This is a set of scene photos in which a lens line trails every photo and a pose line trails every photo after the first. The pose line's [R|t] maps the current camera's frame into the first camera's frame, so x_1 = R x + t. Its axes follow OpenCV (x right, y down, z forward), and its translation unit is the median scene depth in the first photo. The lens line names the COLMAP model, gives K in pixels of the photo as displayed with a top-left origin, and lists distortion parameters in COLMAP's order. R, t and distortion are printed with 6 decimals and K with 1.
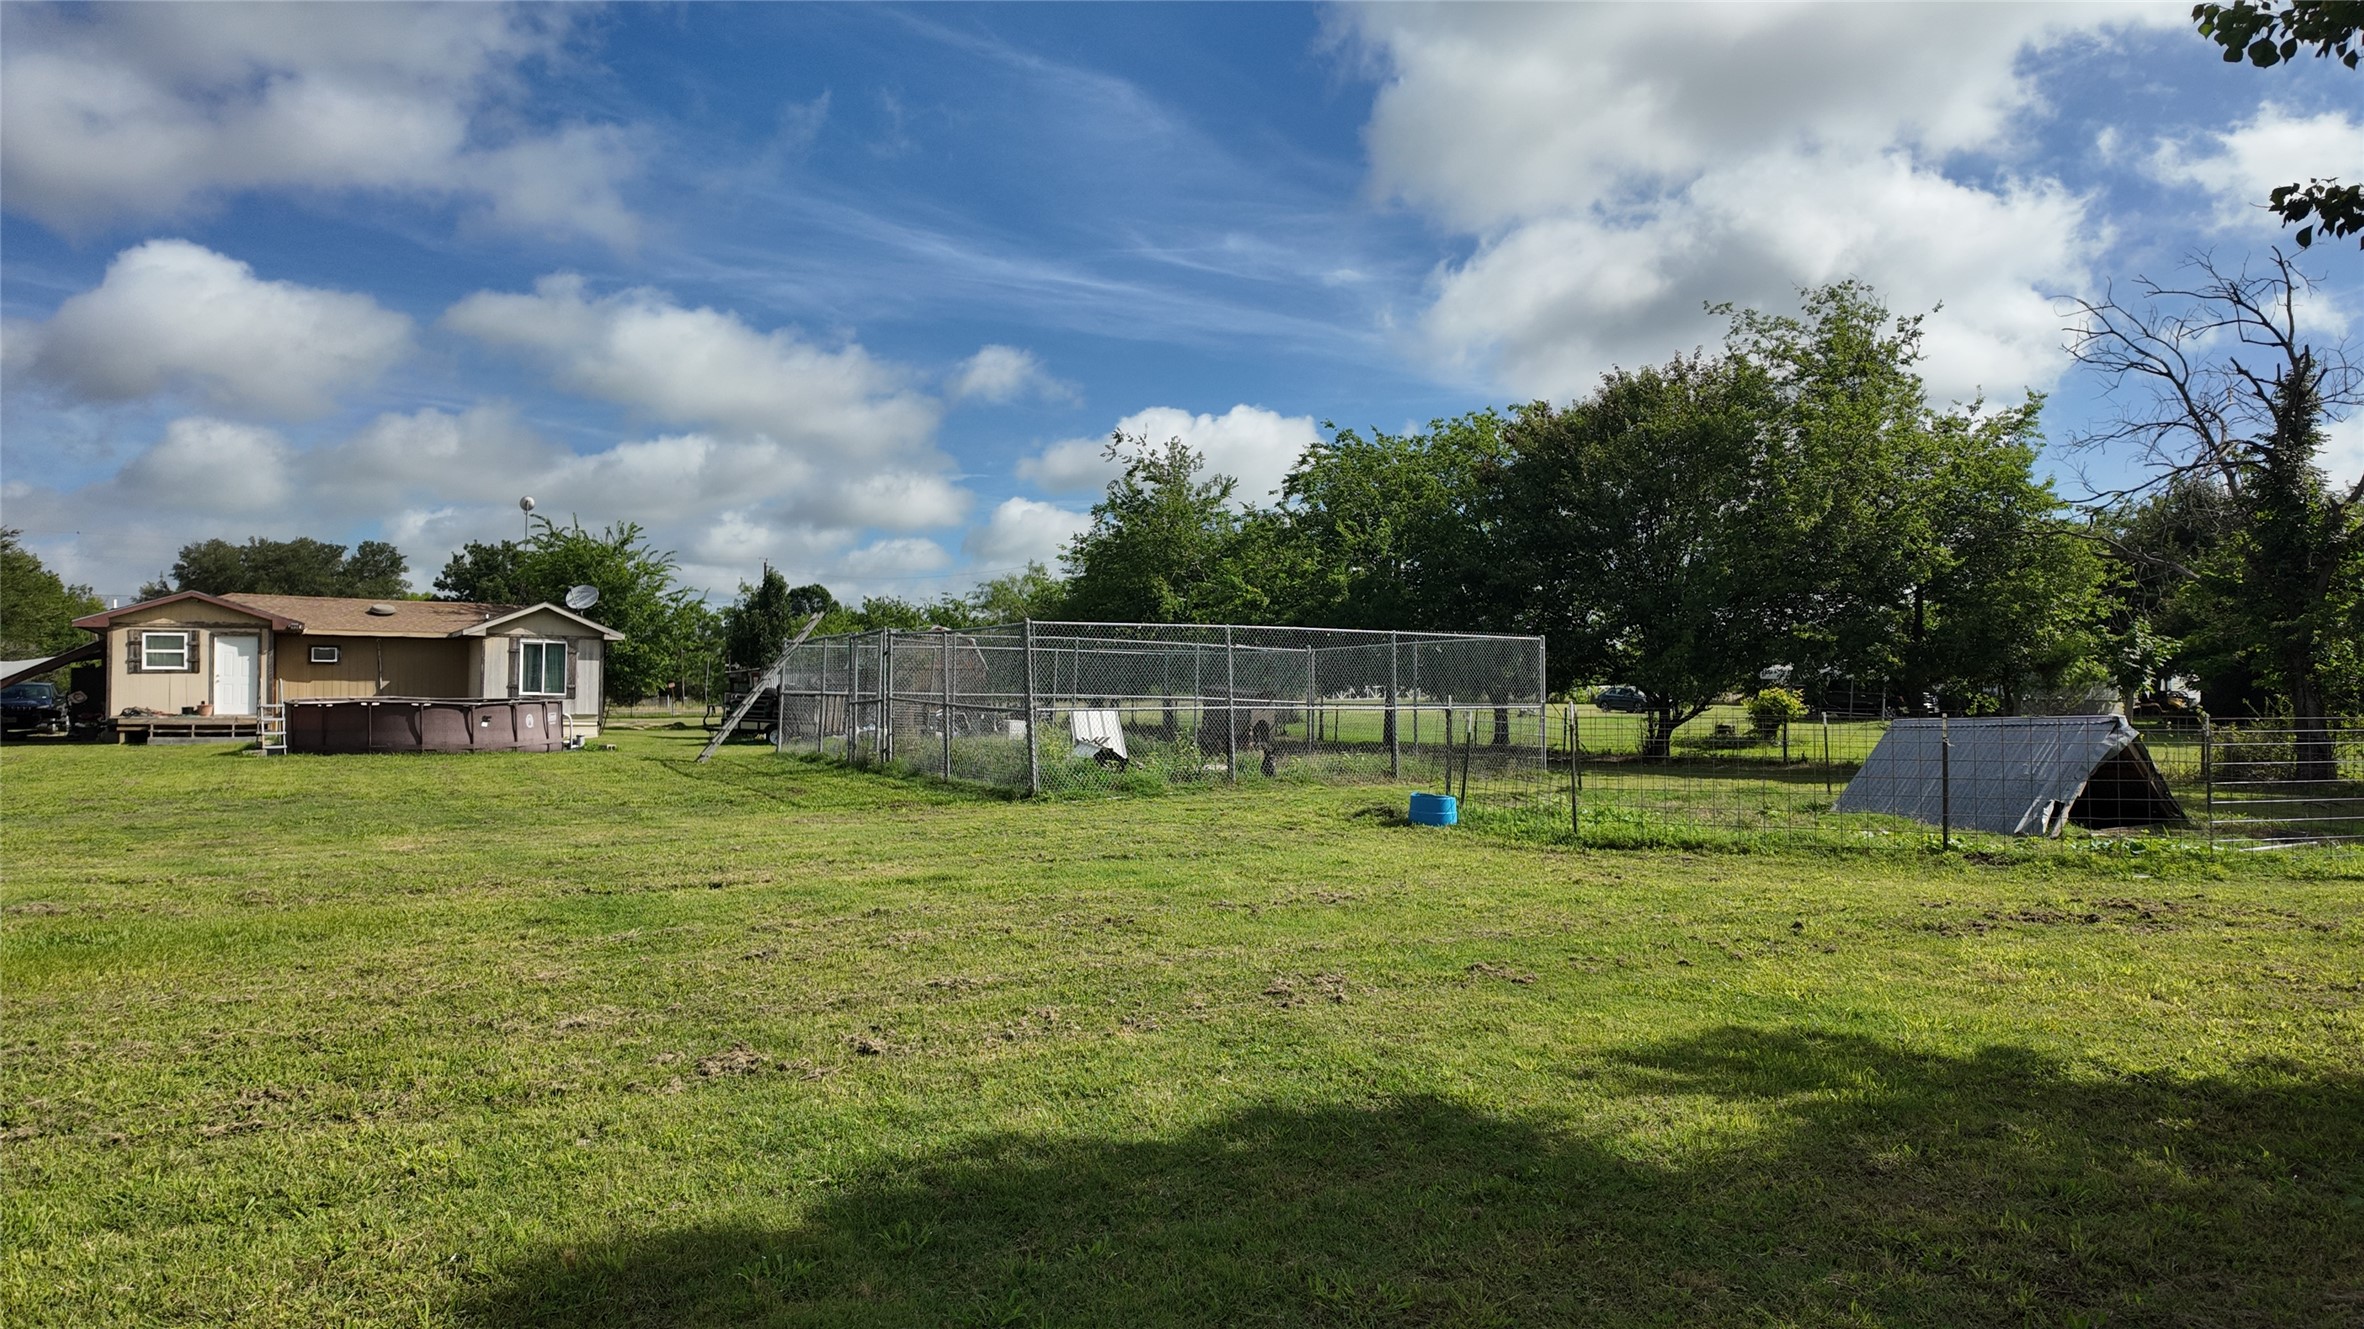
lens RADIAL K [[1341.1, 0, 1170.5], [0, 1341.1, 668.8], [0, 0, 1]] dist [0.015891, -0.003054]
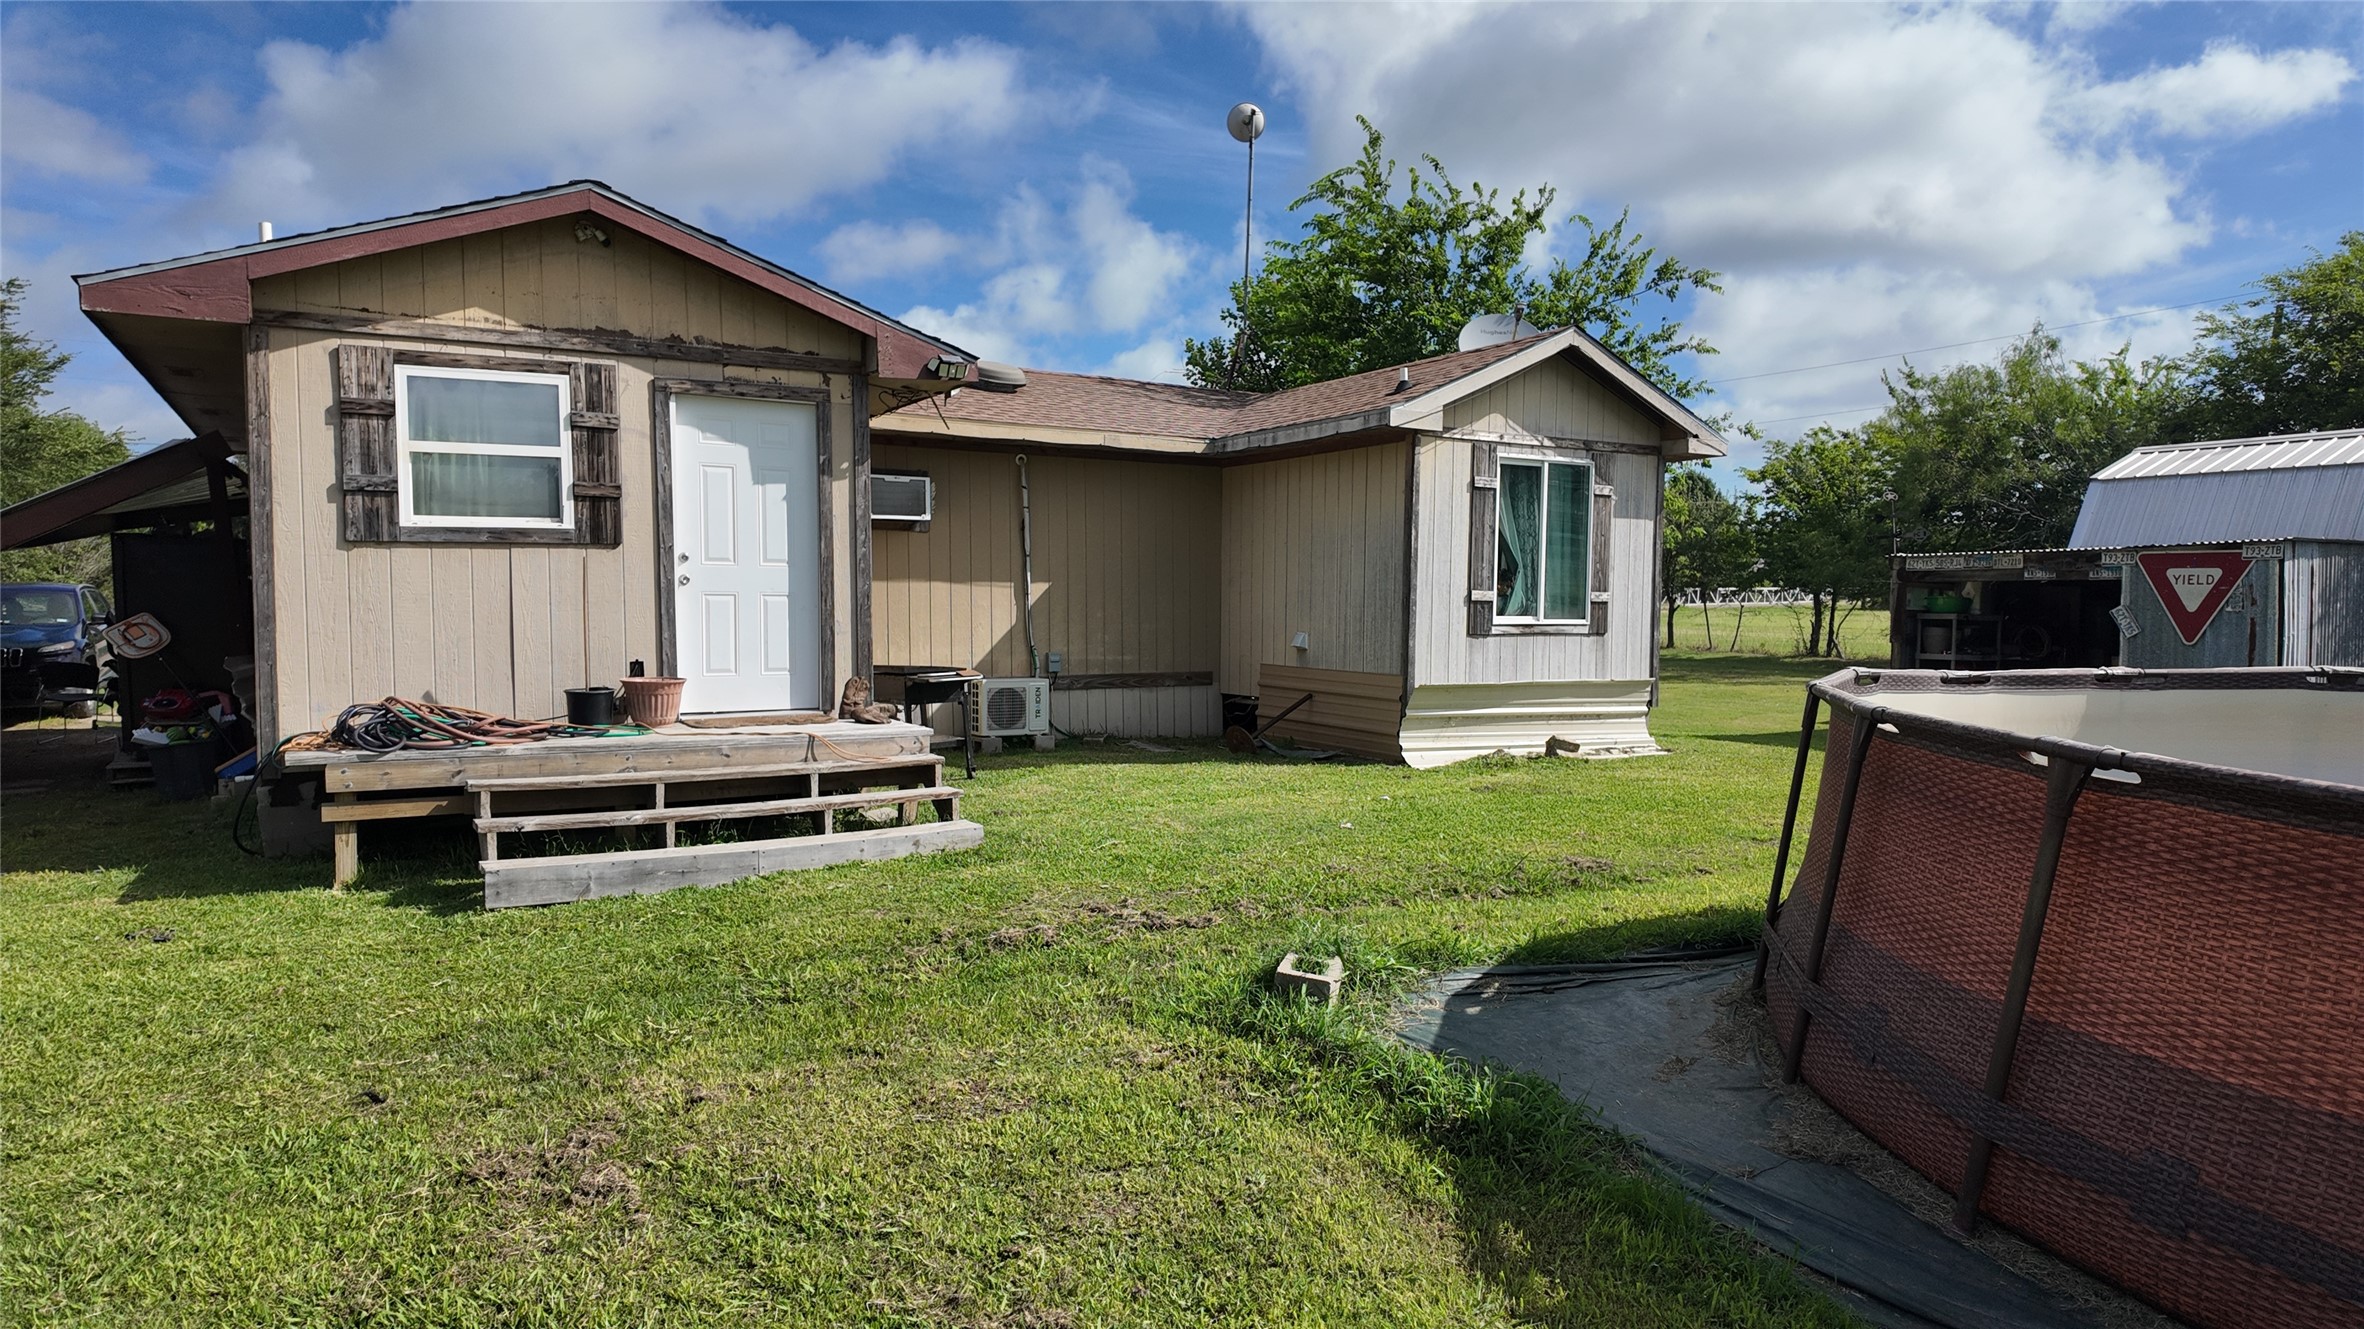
lens RADIAL K [[1341.1, 0, 1191.5], [0, 1341.1, 668.4], [0, 0, 1]] dist [0.015891, -0.003054]
pose [[0.999607, 0.002295, -0.027951, -0.609561], [-0.000301, 0.997466, 0.071147, 0.007624], [0.028043, -0.071111, 0.997074, 0.761715]]
